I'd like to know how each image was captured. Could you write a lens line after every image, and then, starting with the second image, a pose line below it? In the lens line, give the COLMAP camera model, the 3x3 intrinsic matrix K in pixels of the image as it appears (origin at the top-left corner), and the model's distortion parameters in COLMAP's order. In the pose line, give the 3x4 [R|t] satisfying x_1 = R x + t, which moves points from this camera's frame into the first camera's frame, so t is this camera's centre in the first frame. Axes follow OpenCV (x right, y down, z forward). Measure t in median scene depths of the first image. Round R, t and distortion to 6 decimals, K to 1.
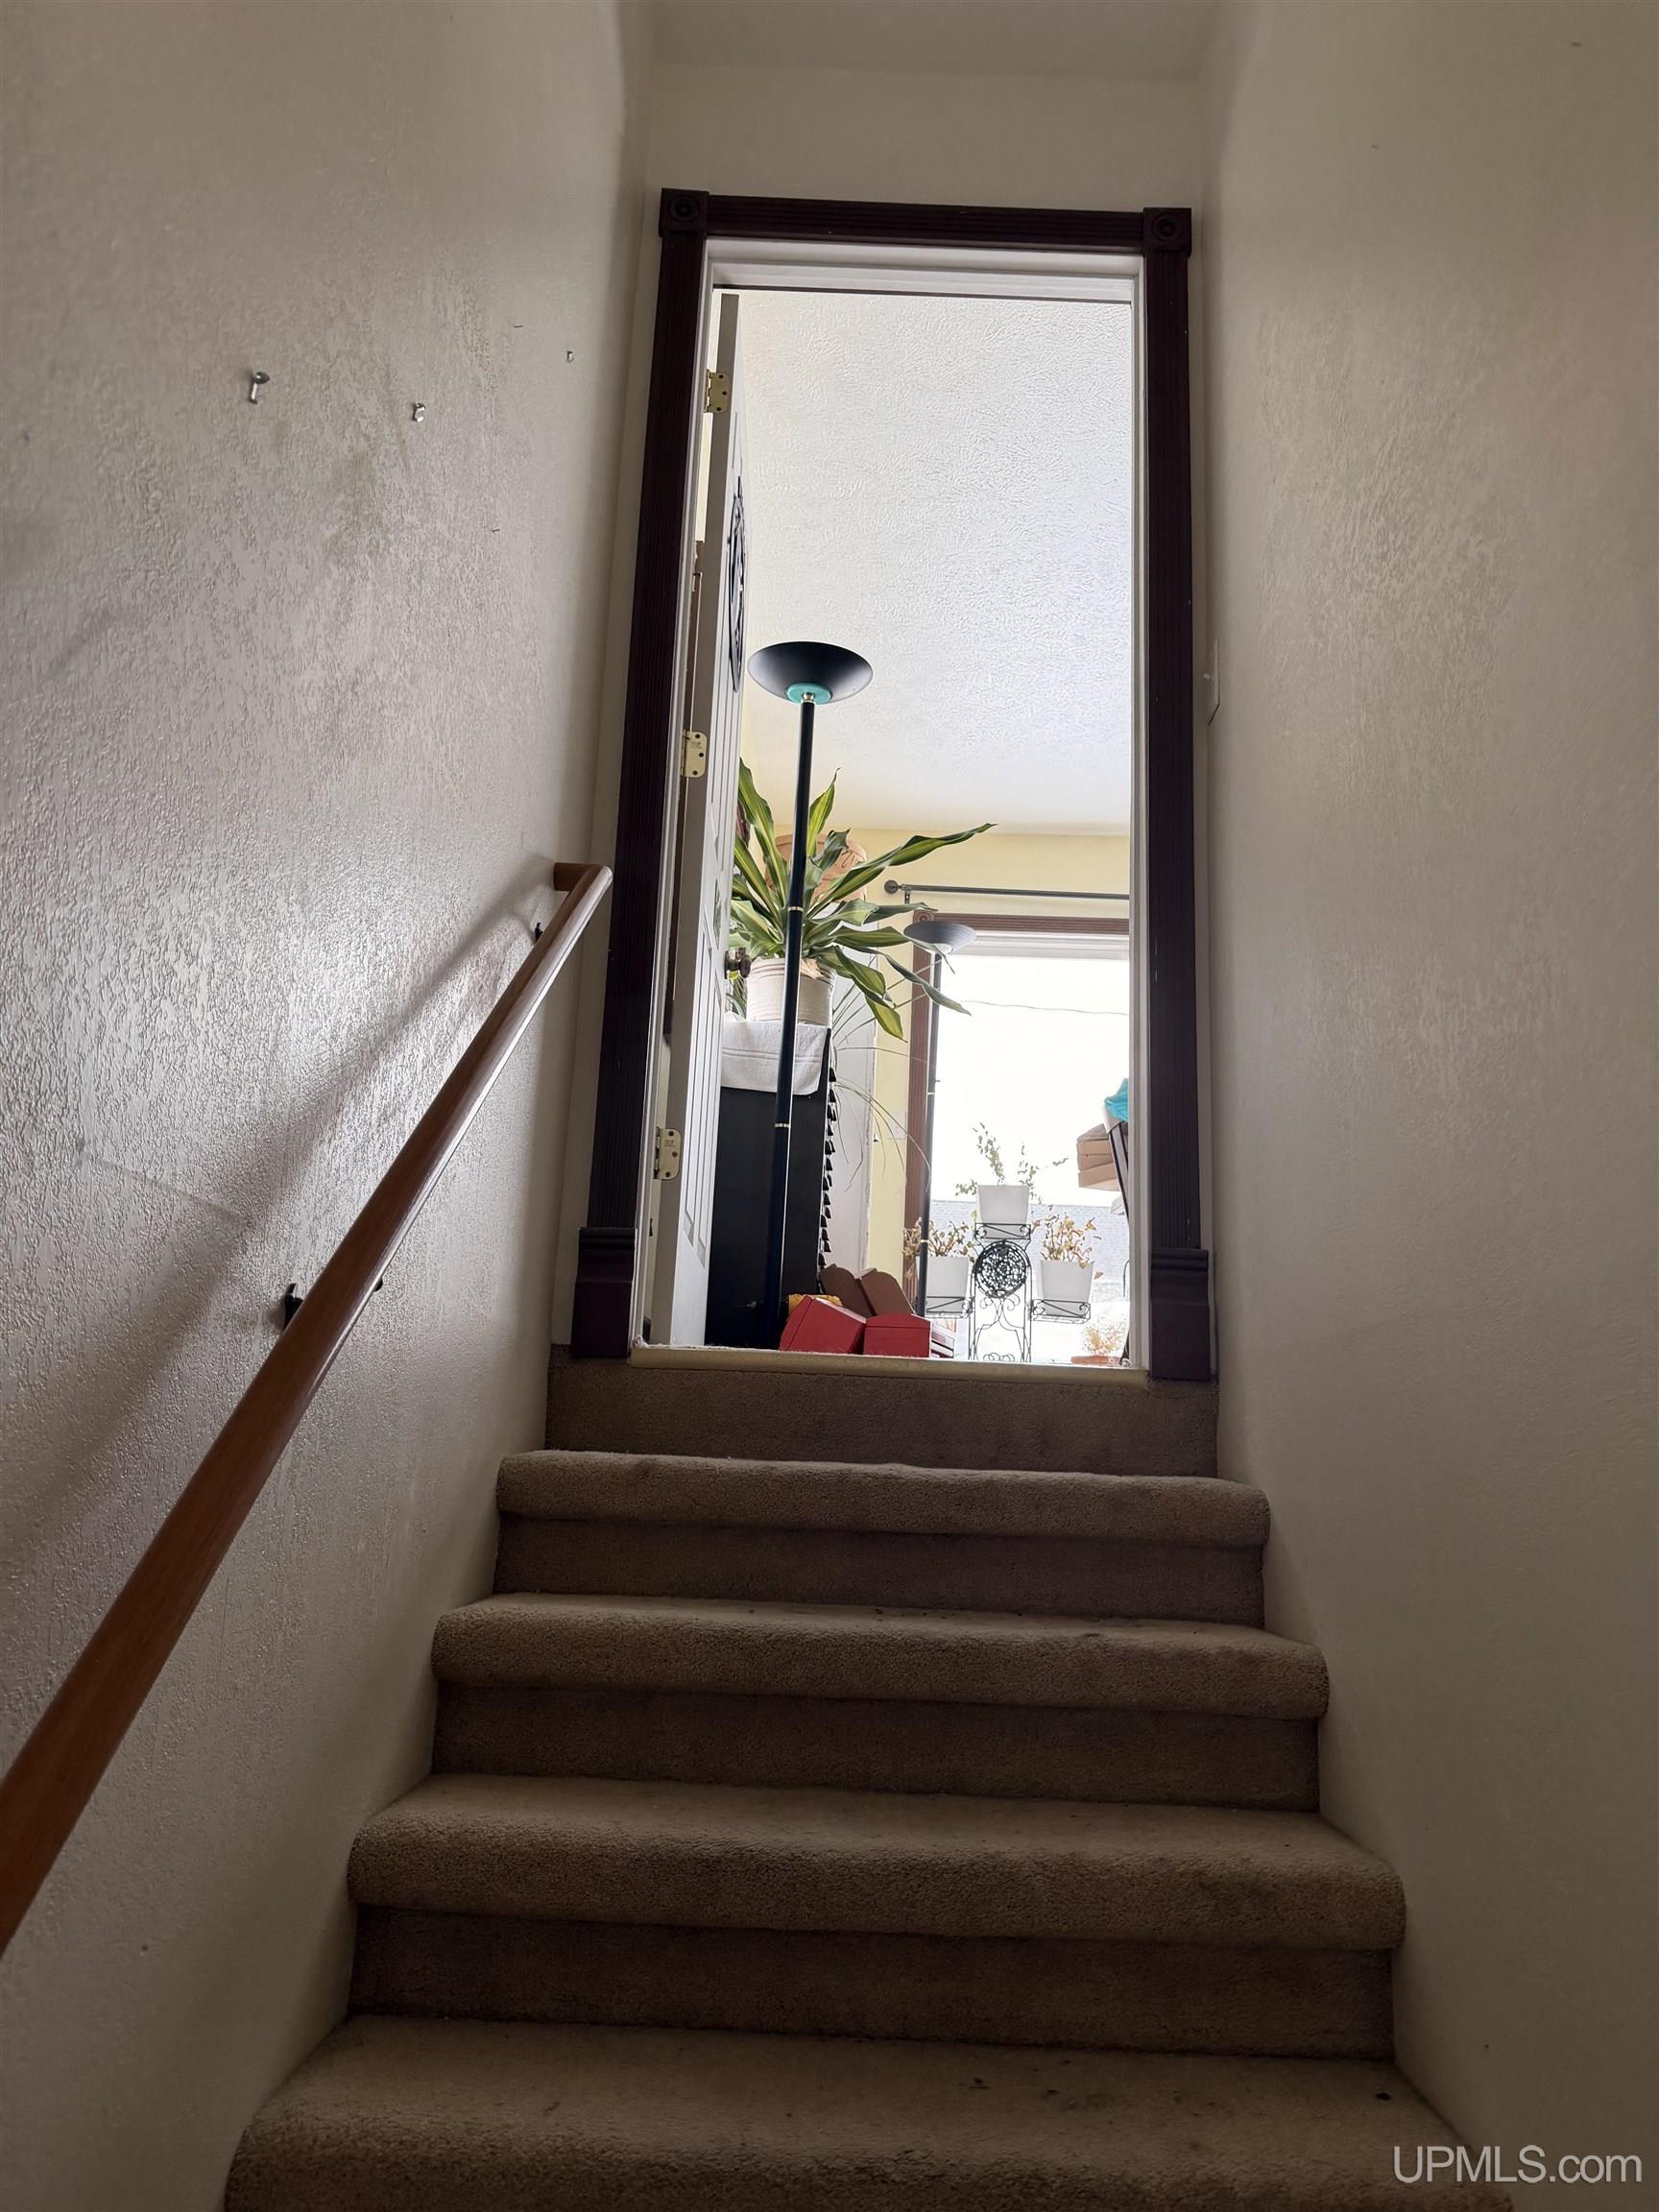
lens RADIAL K [[1575.0, 0, 833.4], [0, 1575.0, 1108.6], [0, 0, 1]] dist [0.049312, -0.050903]
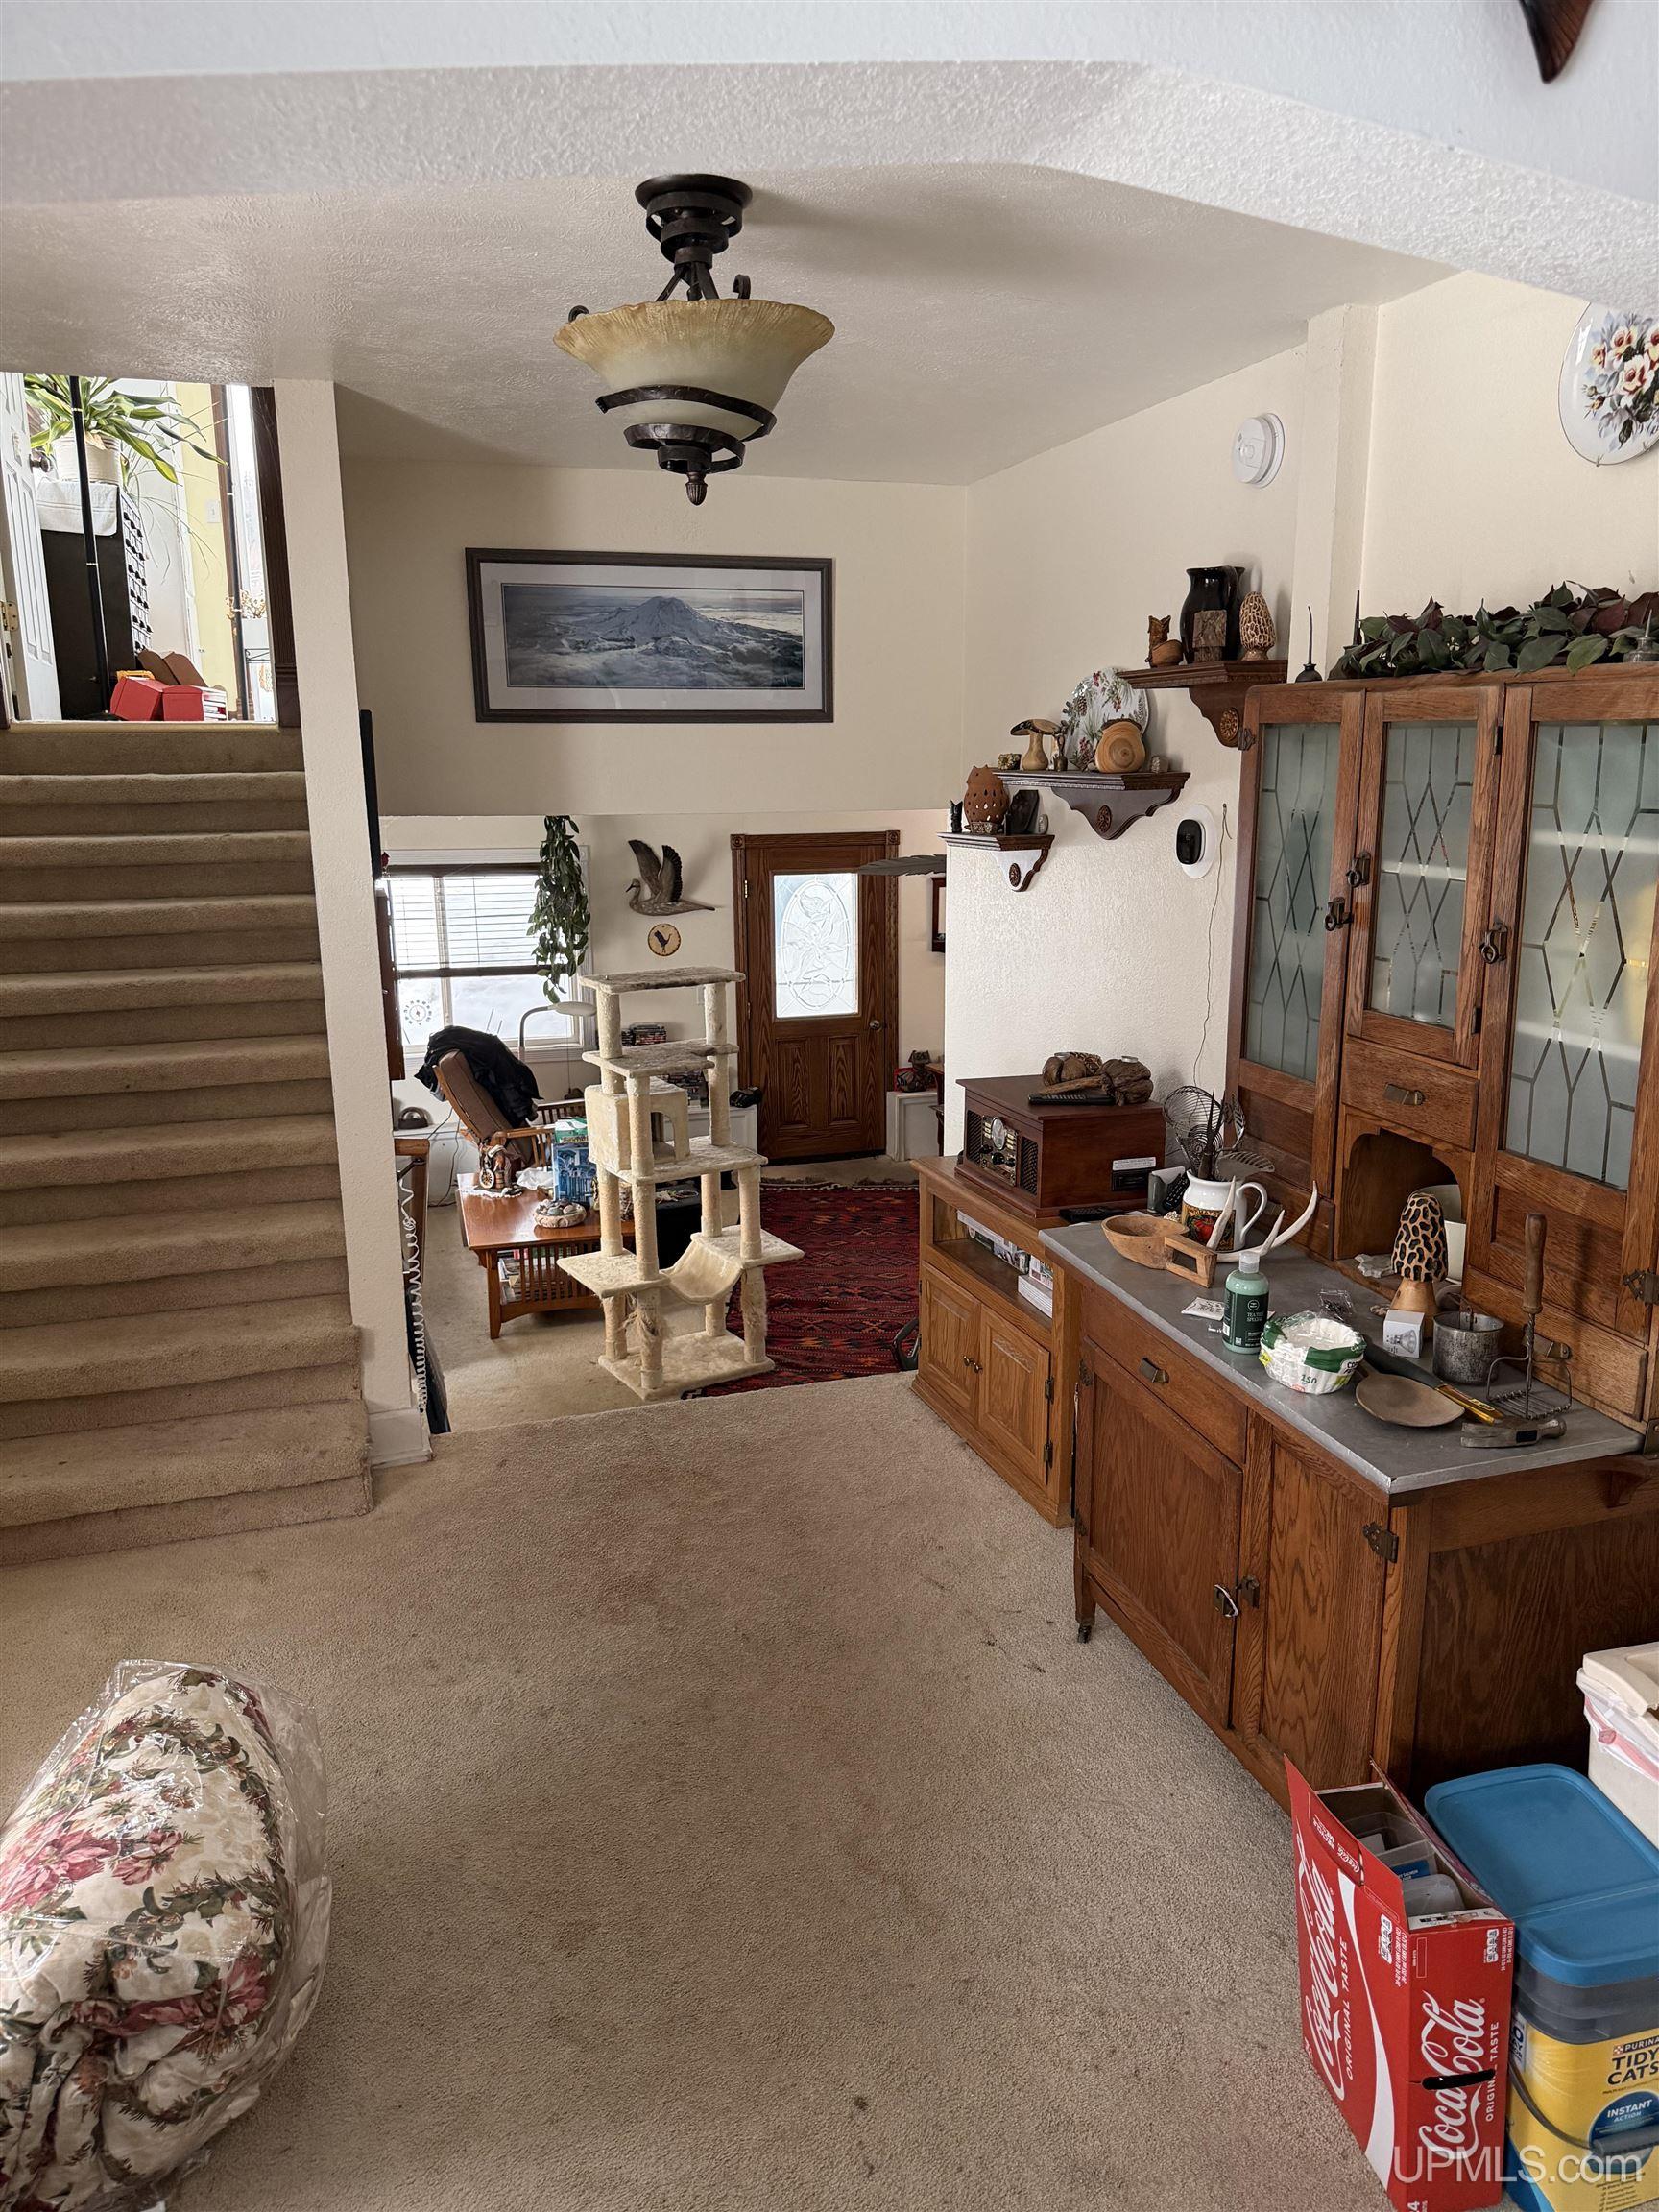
lens RADIAL K [[1575.0, 0, 821.2], [0, 1575.0, 1107.6], [0, 0, 1]] dist [0.049312, -0.050903]
pose [[0.951304, -0.118522, 0.284557, 0.253692], [-0.015419, 0.903676, 0.427940, -0.332270], [-0.307867, -0.411488, 0.857843, -1.451592]]
